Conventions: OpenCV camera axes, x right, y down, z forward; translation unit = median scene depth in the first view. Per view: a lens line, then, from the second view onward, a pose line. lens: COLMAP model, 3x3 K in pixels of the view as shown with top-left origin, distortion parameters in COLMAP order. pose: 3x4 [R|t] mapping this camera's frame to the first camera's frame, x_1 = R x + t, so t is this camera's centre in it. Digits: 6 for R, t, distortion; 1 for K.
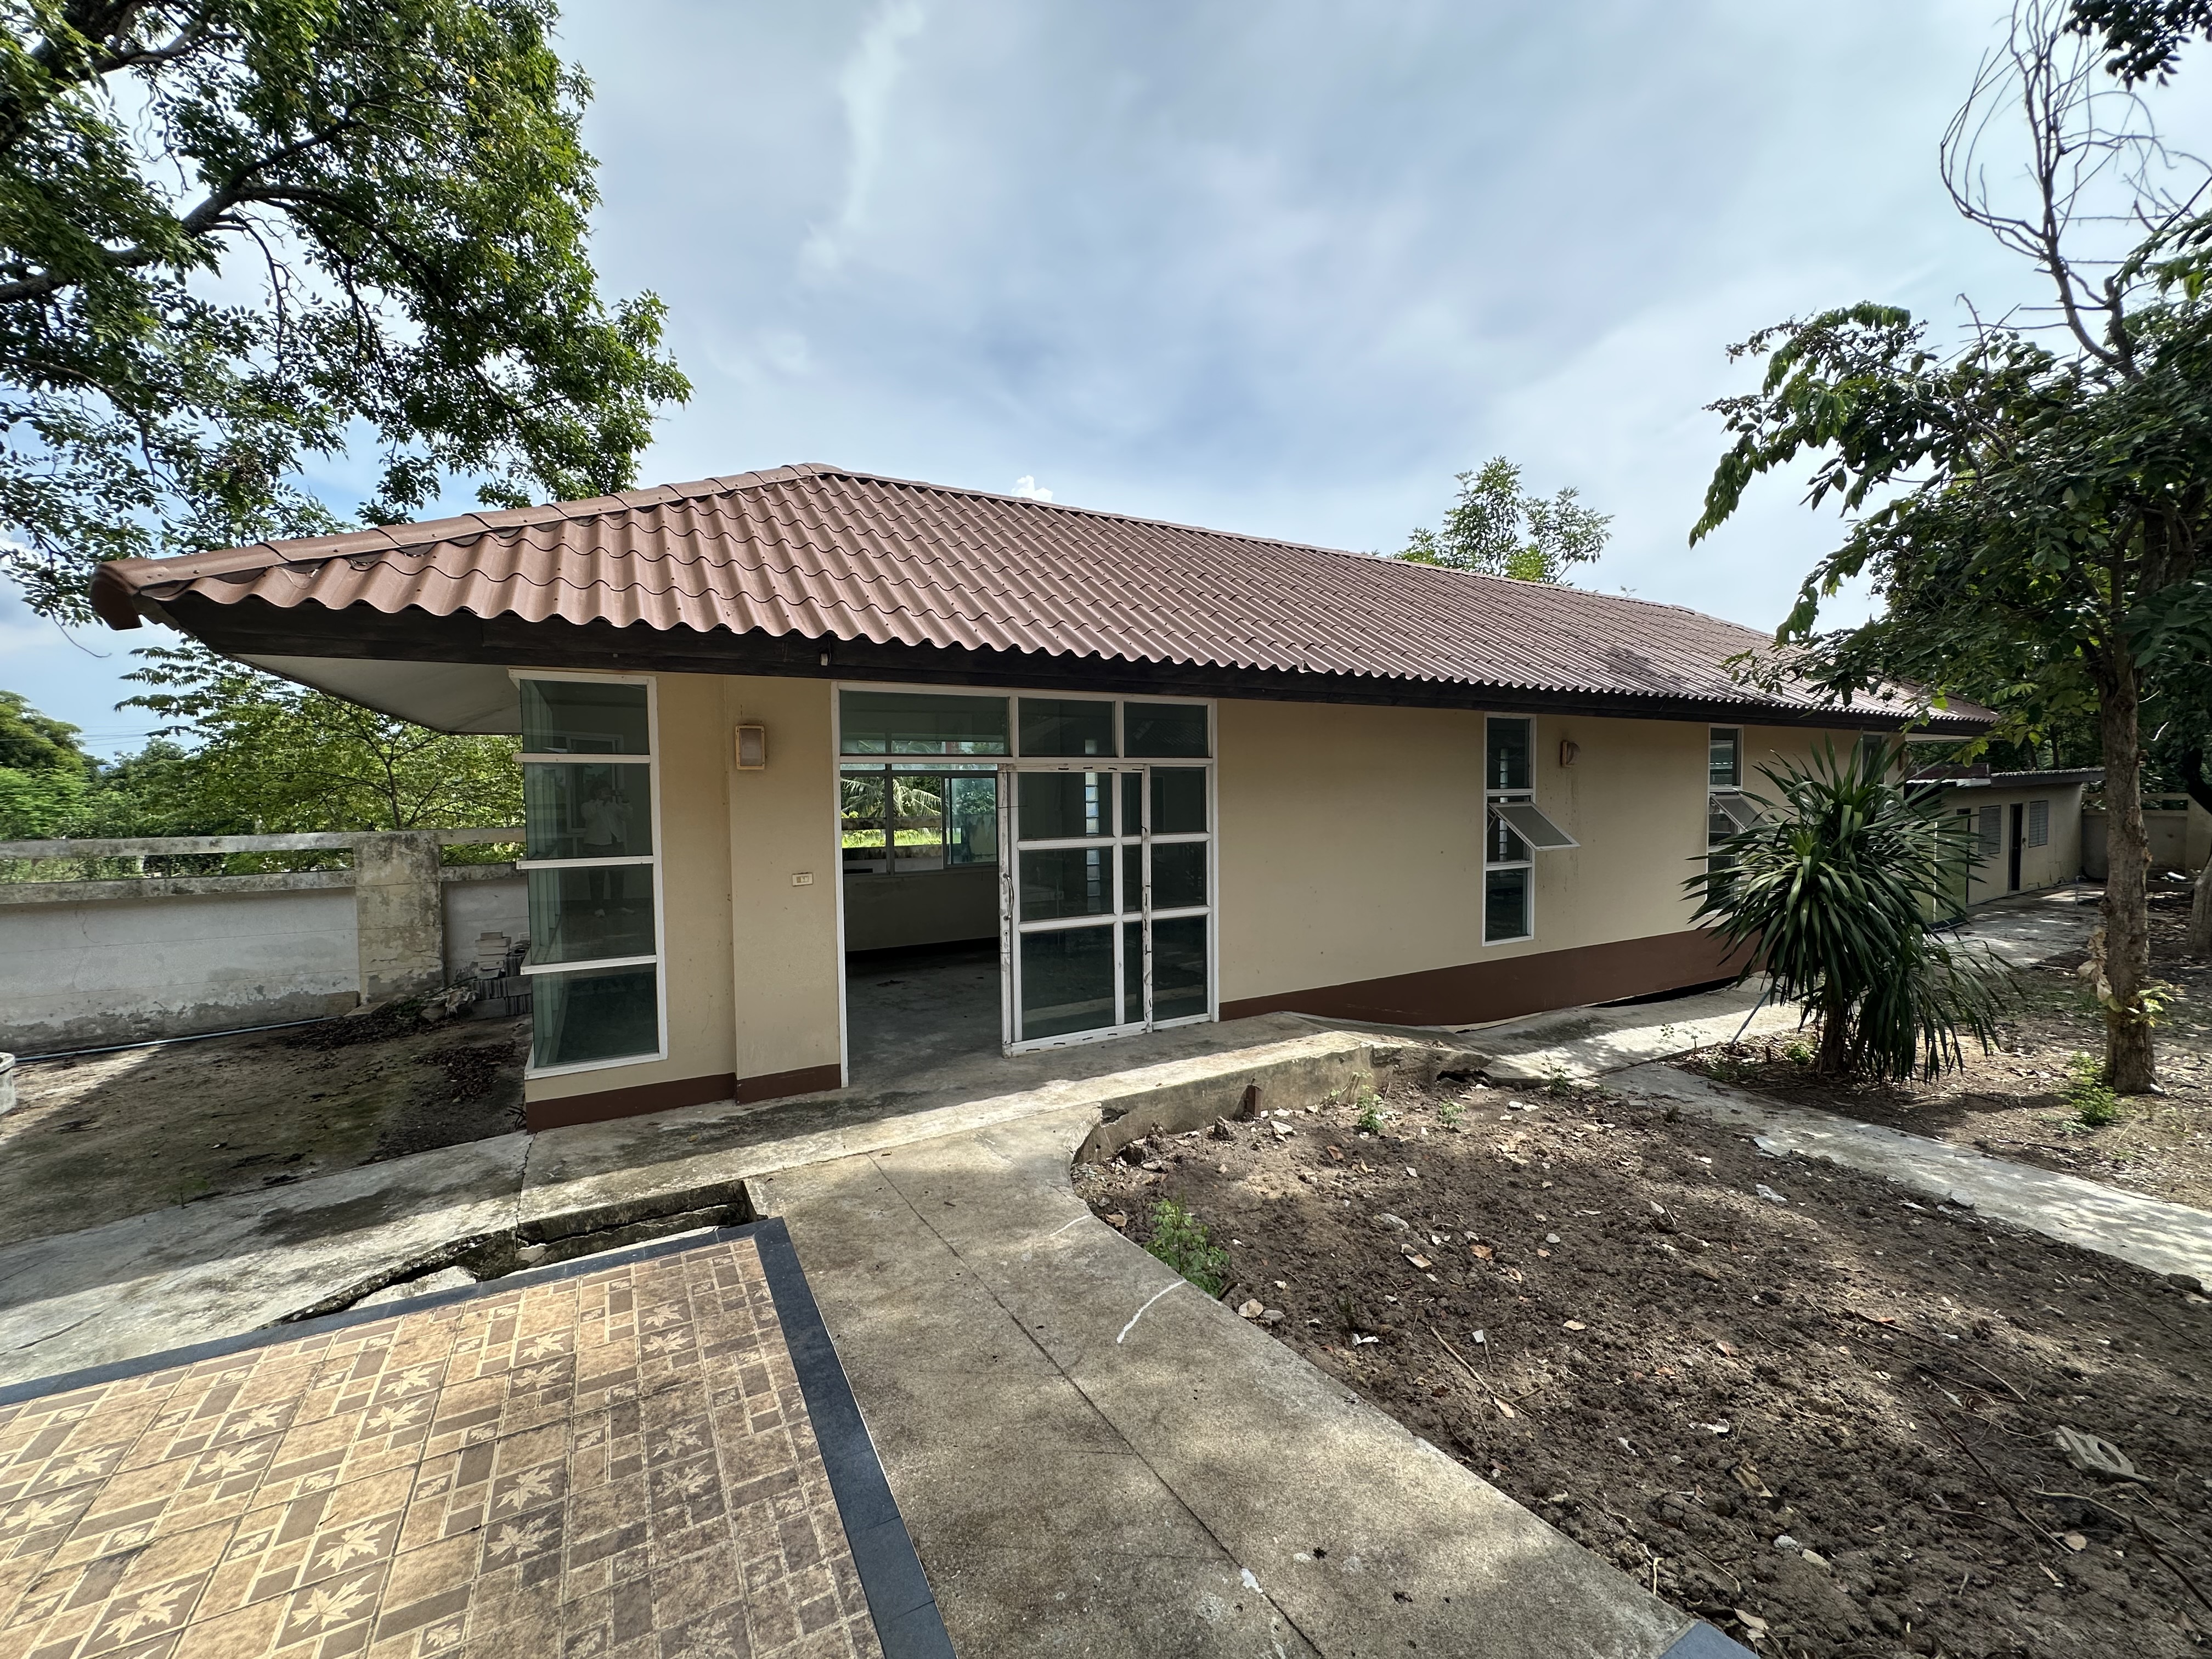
lens RADIAL K [[879.0, 0, 1107.4], [0, 879.0, 824.8], [0, 0, 1]] dist [-0.002103, 0.000061]
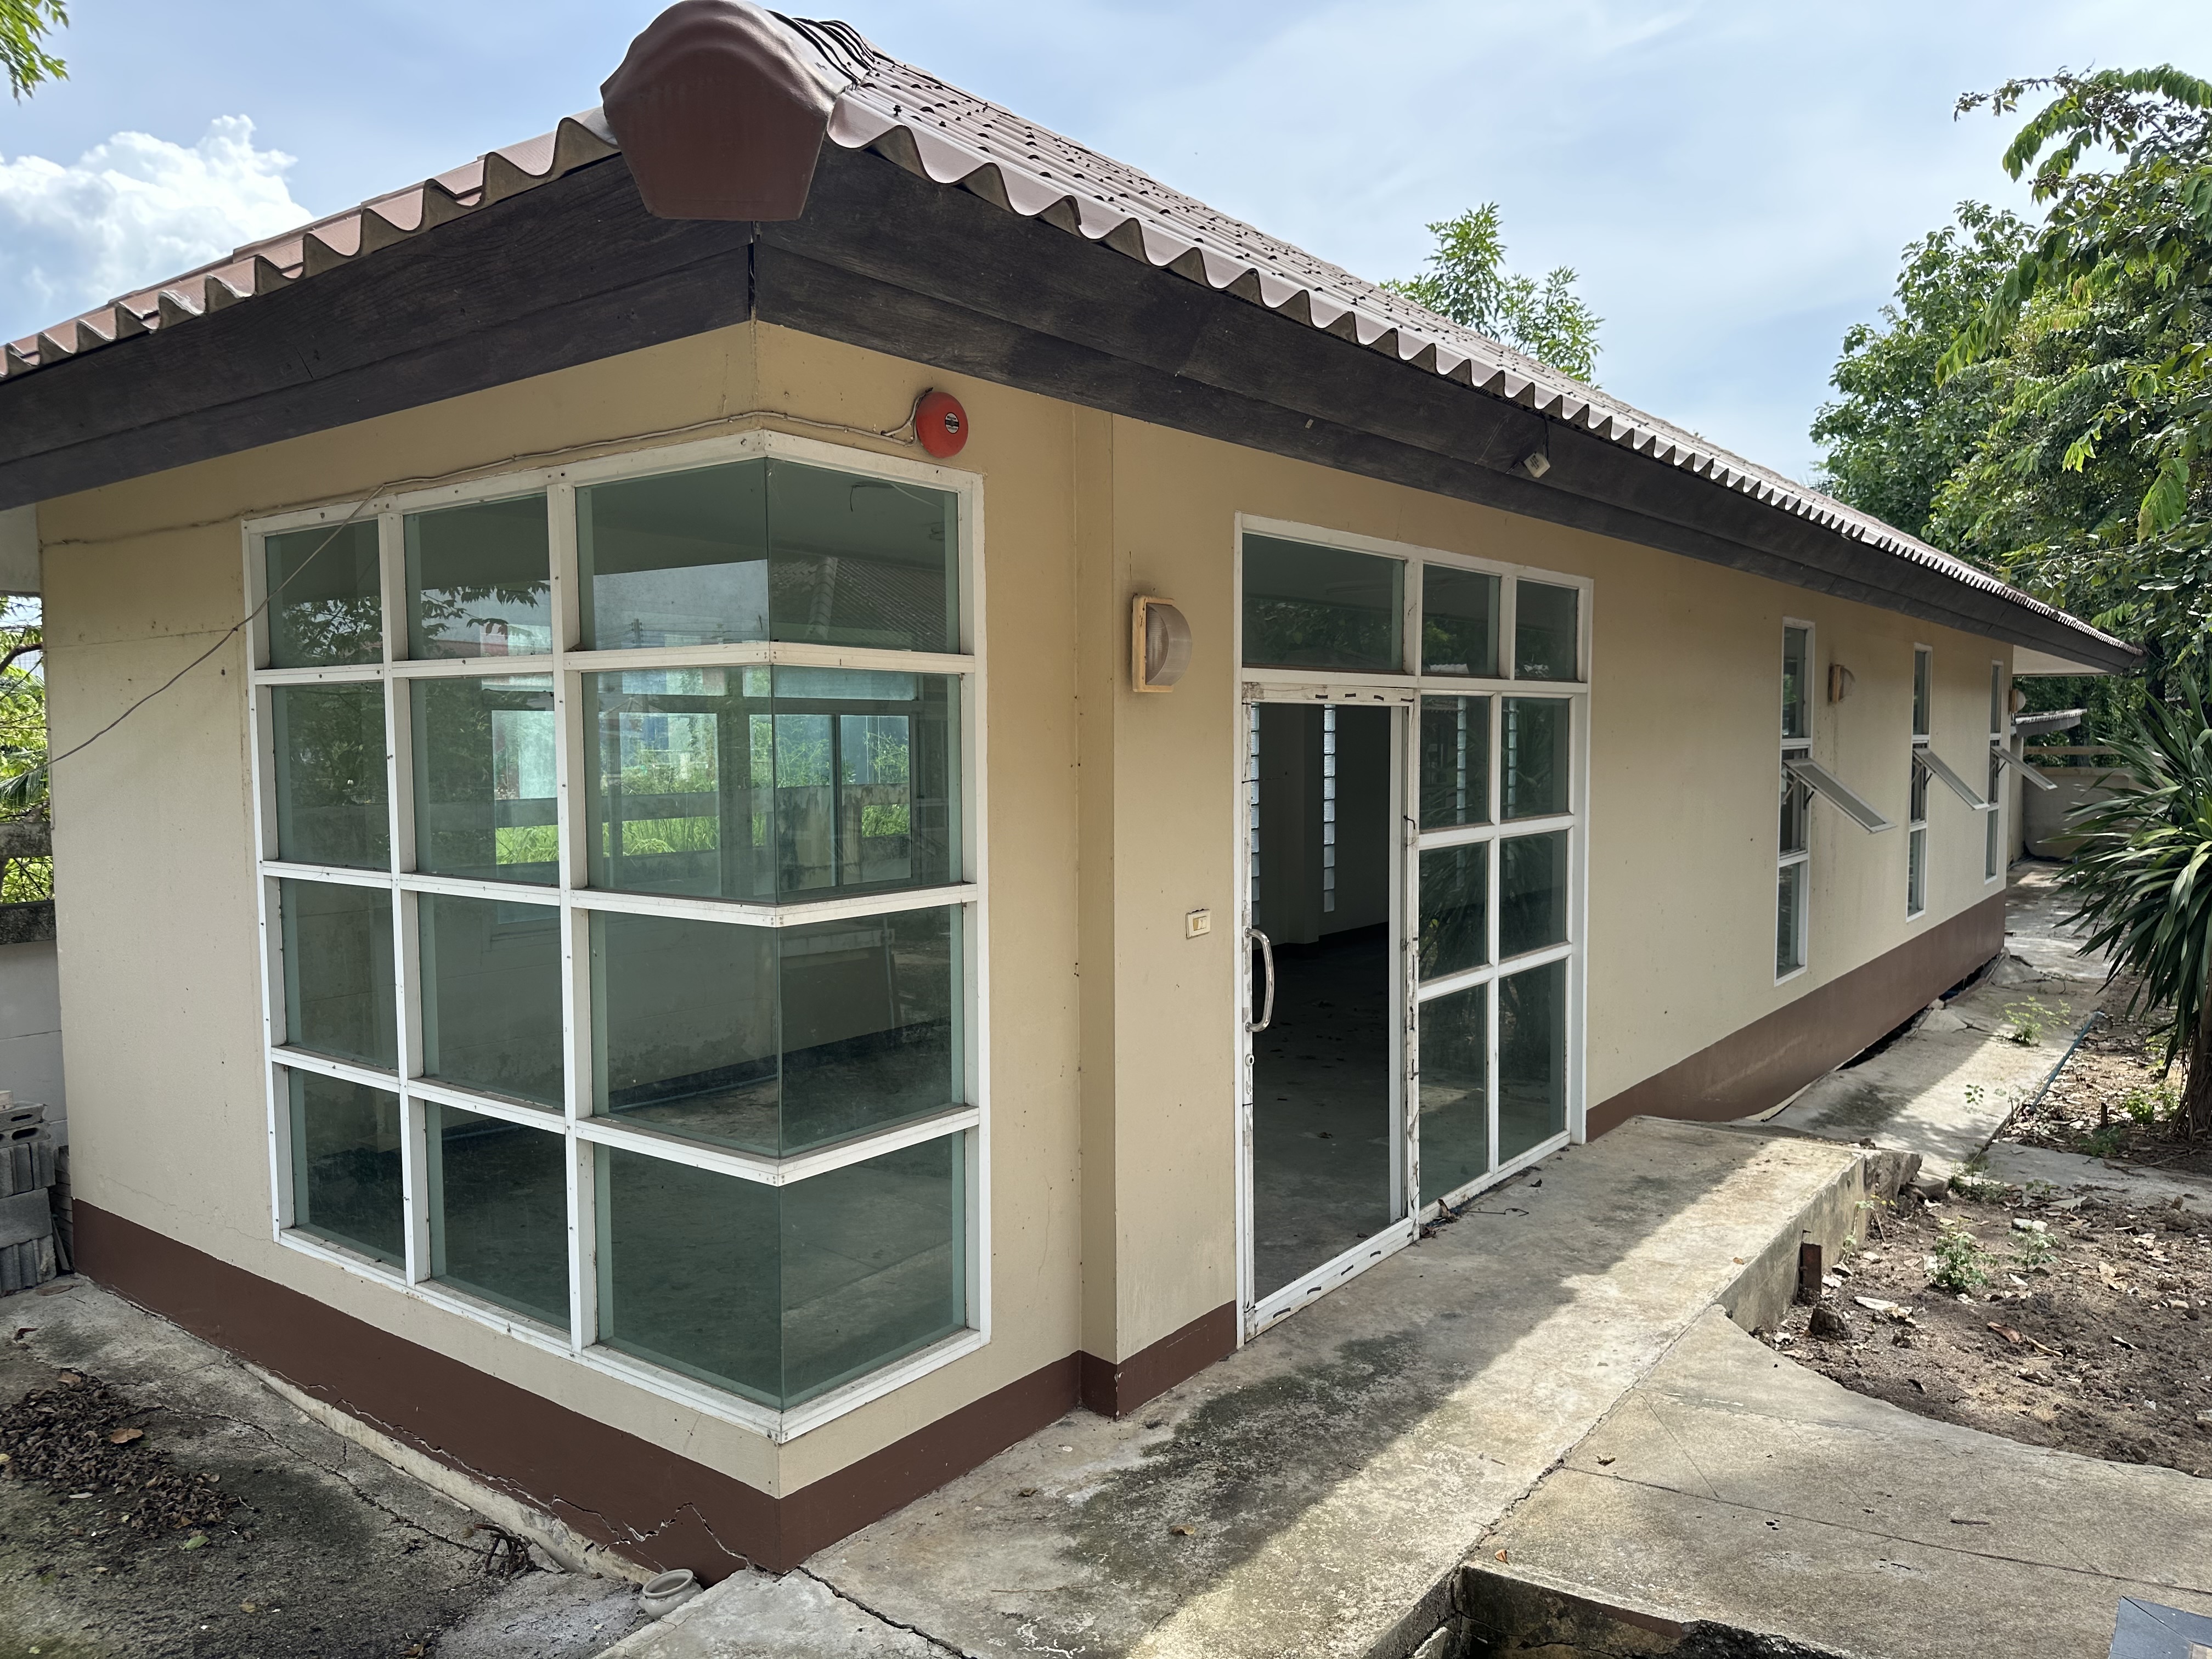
lens RADIAL K [[1558.8, 0, 1112.8], [0, 1558.8, 823.6], [0, 0, 1]] dist [0.001650, -0.000108]
pose [[0.917729, -0.018442, 0.396780, -0.677201], [0.012311, 0.999762, 0.017995, -0.007705], [-0.397017, -0.011629, 0.917737, 0.232897]]
